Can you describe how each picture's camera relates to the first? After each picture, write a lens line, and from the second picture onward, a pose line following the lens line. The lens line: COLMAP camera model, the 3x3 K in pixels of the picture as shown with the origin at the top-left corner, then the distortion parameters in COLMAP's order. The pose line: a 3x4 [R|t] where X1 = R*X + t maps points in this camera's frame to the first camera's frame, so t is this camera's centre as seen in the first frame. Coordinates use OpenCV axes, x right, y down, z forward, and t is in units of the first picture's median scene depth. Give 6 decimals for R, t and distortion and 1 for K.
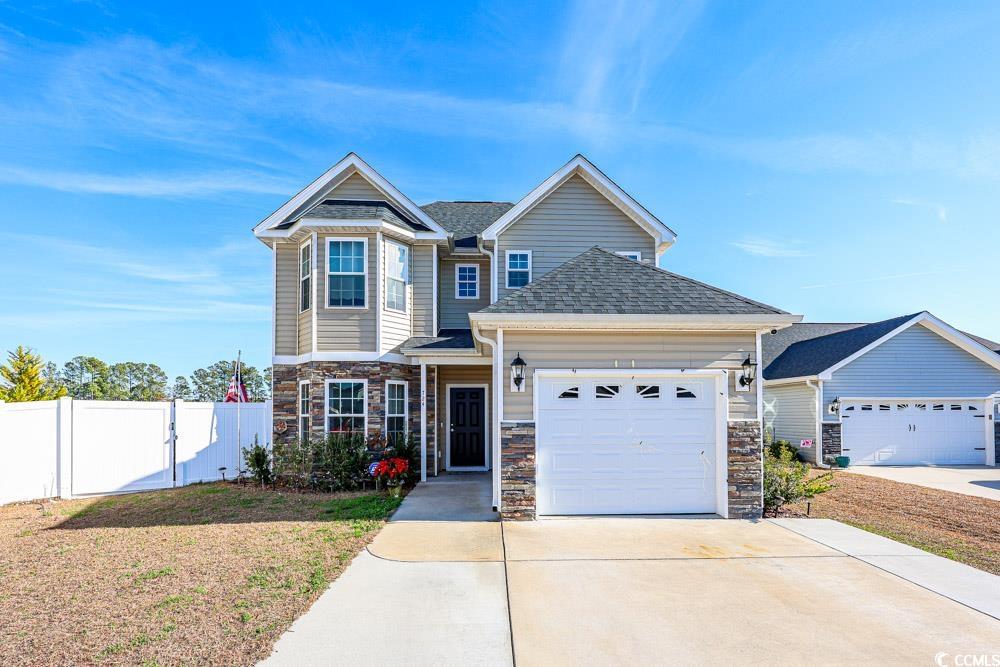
lens RADIAL K [[428.2, 0, 508.3], [0, 428.2, 418.2], [0, 0, 1]] dist [-0.007895, 0.001792]
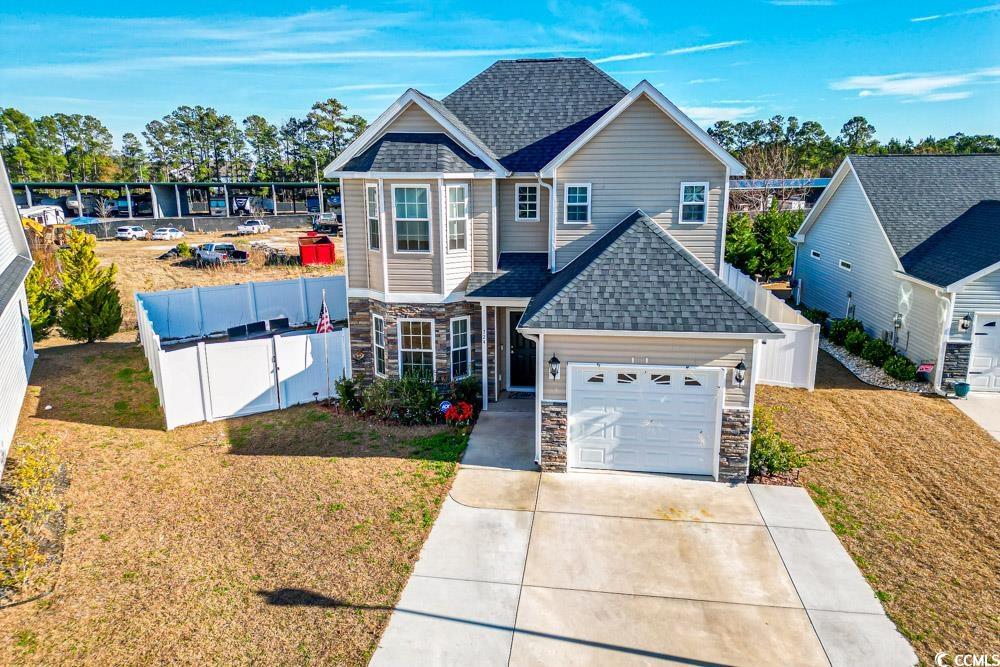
lens RADIAL K [[686.6, 0, 503.6], [0, 686.6, 334.3], [0, 0, 1]] dist [0.057753, -0.019820]
pose [[0.985652, 0.031383, -0.165848, 0.139894], [0.004494, 0.977336, 0.211647, -0.422499], [0.168732, -0.209355, 0.963172, -0.673023]]
